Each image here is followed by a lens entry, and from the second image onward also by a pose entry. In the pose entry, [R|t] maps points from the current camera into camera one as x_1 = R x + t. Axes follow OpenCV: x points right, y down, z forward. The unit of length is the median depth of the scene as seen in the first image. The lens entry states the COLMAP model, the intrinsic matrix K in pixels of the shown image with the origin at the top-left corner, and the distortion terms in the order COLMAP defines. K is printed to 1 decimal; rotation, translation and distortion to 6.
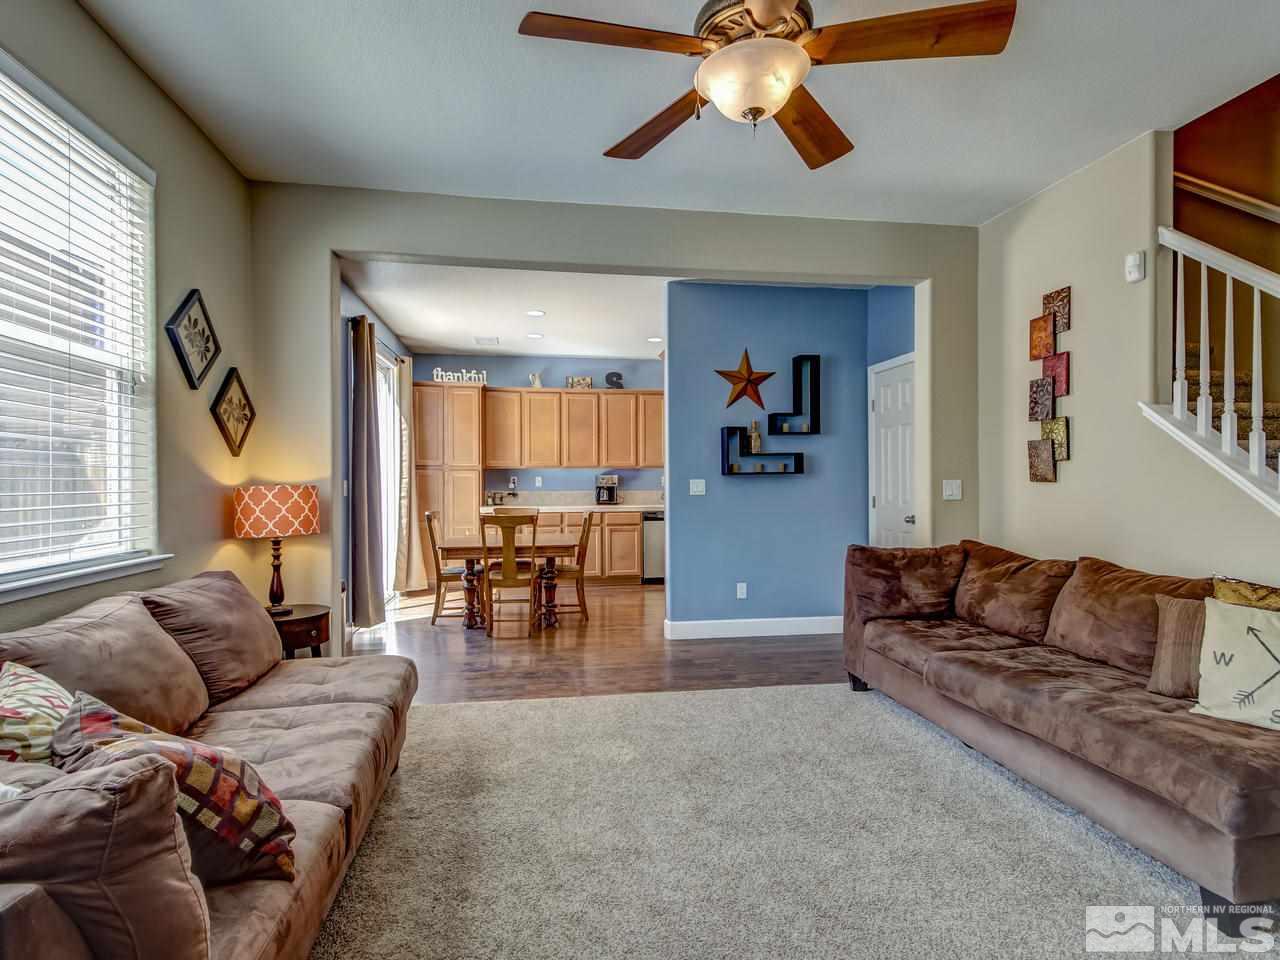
lens RADIAL K [[666.3, 0, 640.0], [0, 666.3, 480.0], [0, 0, 1]] dist [0.012225, -0.000005]
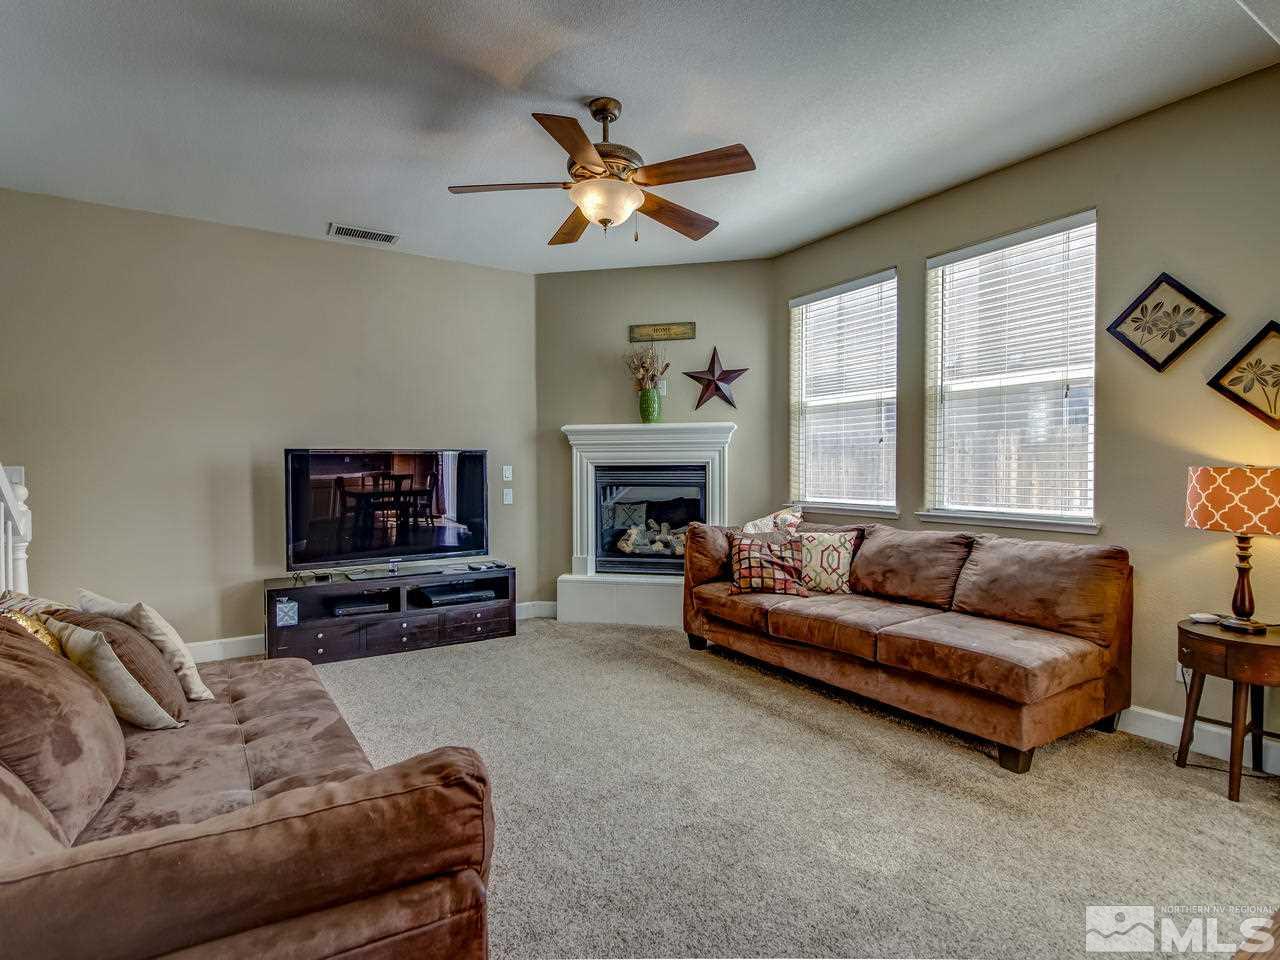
lens RADIAL K [[666.3, 0, 640.0], [0, 666.3, 480.0], [0, 0, 1]] dist [0.012225, -0.000005]
pose [[-0.919726, 0.013350, -0.392334, 0.251989], [0.006870, 0.999816, 0.017917, 0.002648], [0.392501, 0.013784, -0.919648, 0.874909]]
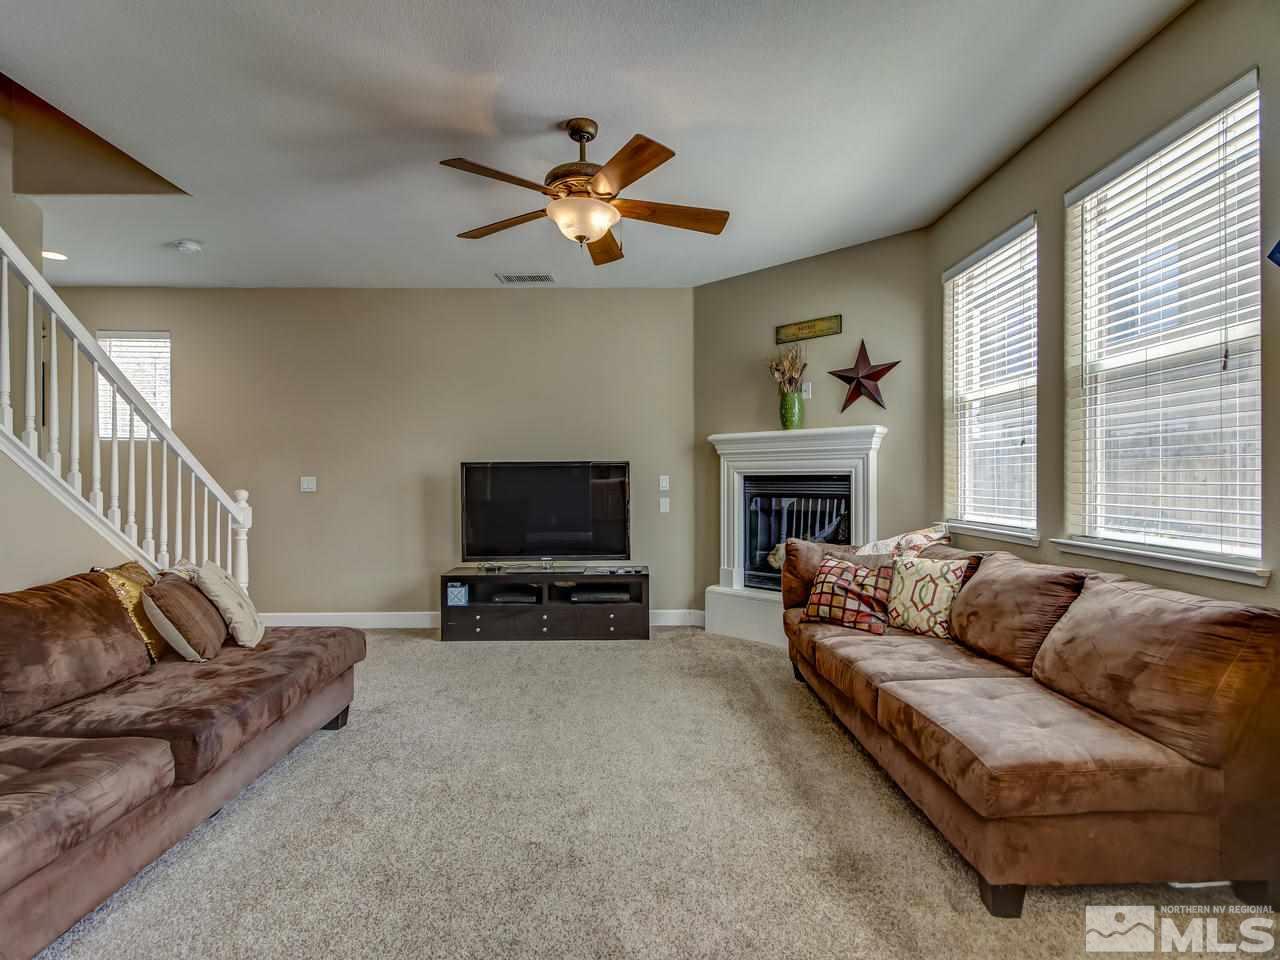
lens RADIAL K [[660.2, 0, 640.0], [0, 660.2, 480.0], [0, 0, 1]] dist [0.001369, -0.001340]
pose [[-0.989252, 0.006175, 0.146089, -0.065268], [0.006473, 0.999978, 0.001569, 0.002678], [-0.146076, 0.002498, -0.989270, 0.897785]]
